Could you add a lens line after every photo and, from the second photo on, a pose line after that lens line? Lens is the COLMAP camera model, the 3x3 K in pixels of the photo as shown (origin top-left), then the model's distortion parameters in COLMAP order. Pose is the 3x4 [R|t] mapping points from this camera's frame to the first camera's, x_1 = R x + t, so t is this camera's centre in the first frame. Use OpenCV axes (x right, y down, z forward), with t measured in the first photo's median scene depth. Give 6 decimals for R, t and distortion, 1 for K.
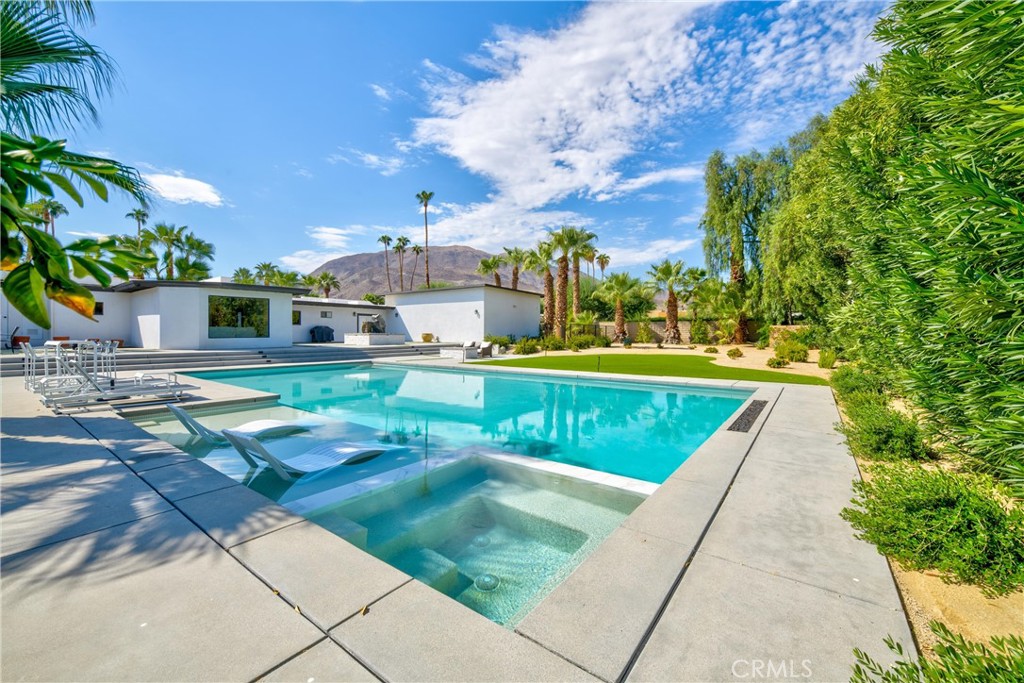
lens RADIAL K [[406.8, 0, 516.4], [0, 406.8, 346.6], [0, 0, 1]] dist [-0.012298, -0.002149]
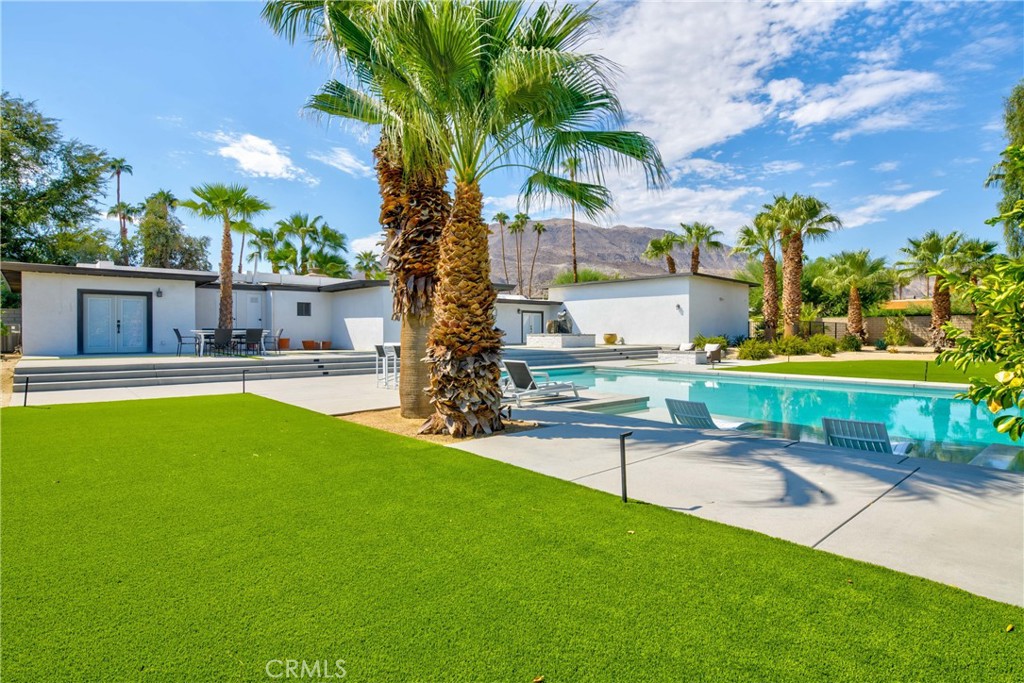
lens RADIAL K [[534.3, 0, 519.7], [0, 534.3, 341.9], [0, 0, 1]] dist [-0.005369, -0.000371]
pose [[0.977497, 0.000499, -0.210950, -0.101304], [-0.003760, 0.999880, -0.015059, 0.000773], [0.210917, 0.015514, 0.977381, -0.058438]]
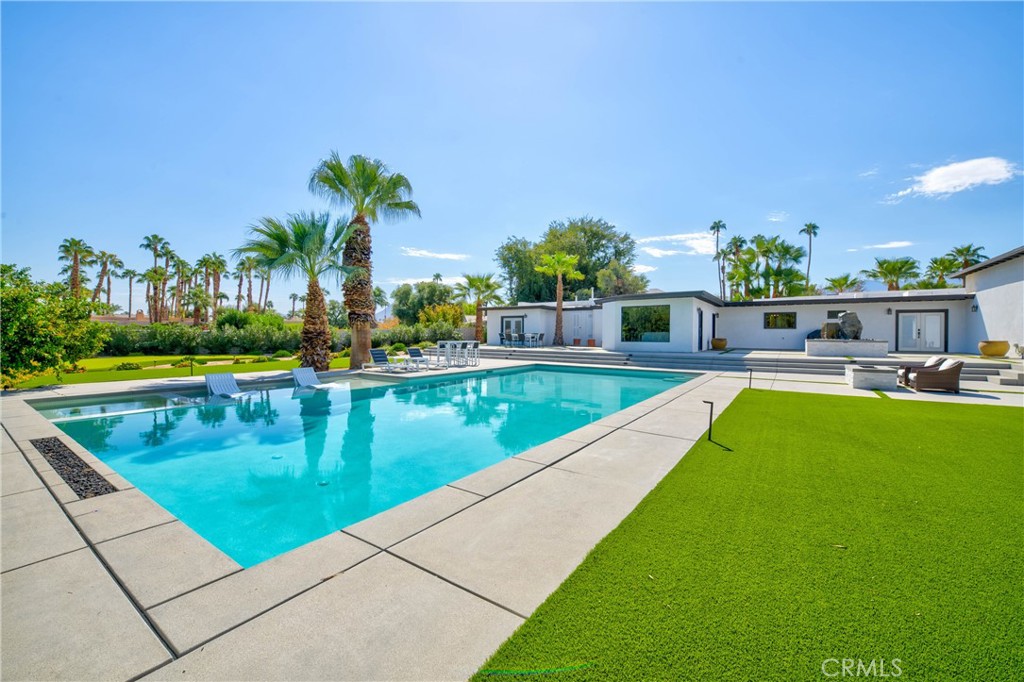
lens RADIAL K [[406.8, 0, 522.2], [0, 406.8, 336.9], [0, 0, 1]] dist [-0.012298, -0.002149]
pose [[0.047185, 0.006462, -0.998865, 0.155936], [-0.037879, 0.999271, 0.004675, -0.010390], [0.998168, 0.037615, 0.047396, 0.221250]]
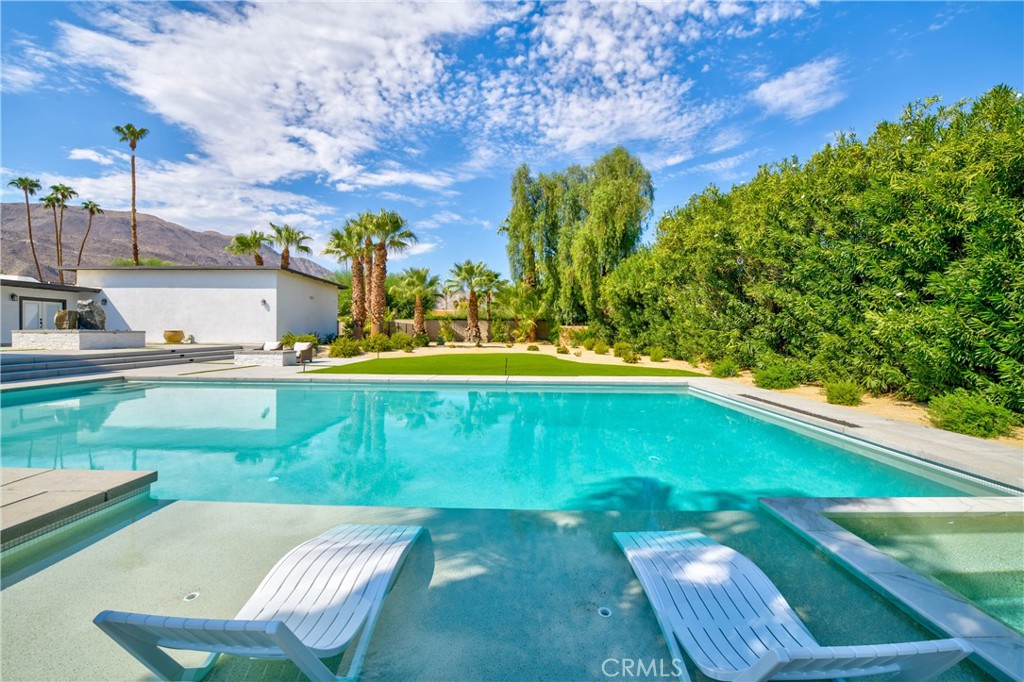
lens RADIAL K [[406.8, 0, 511.9], [0, 406.8, 334.2], [0, 0, 1]] dist [-0.012298, -0.002149]
pose [[0.818225, 0.002179, 0.574894, -0.085167], [0.012399, 0.999693, -0.021436, -0.002623], [-0.574765, 0.024668, 0.817947, 0.068747]]
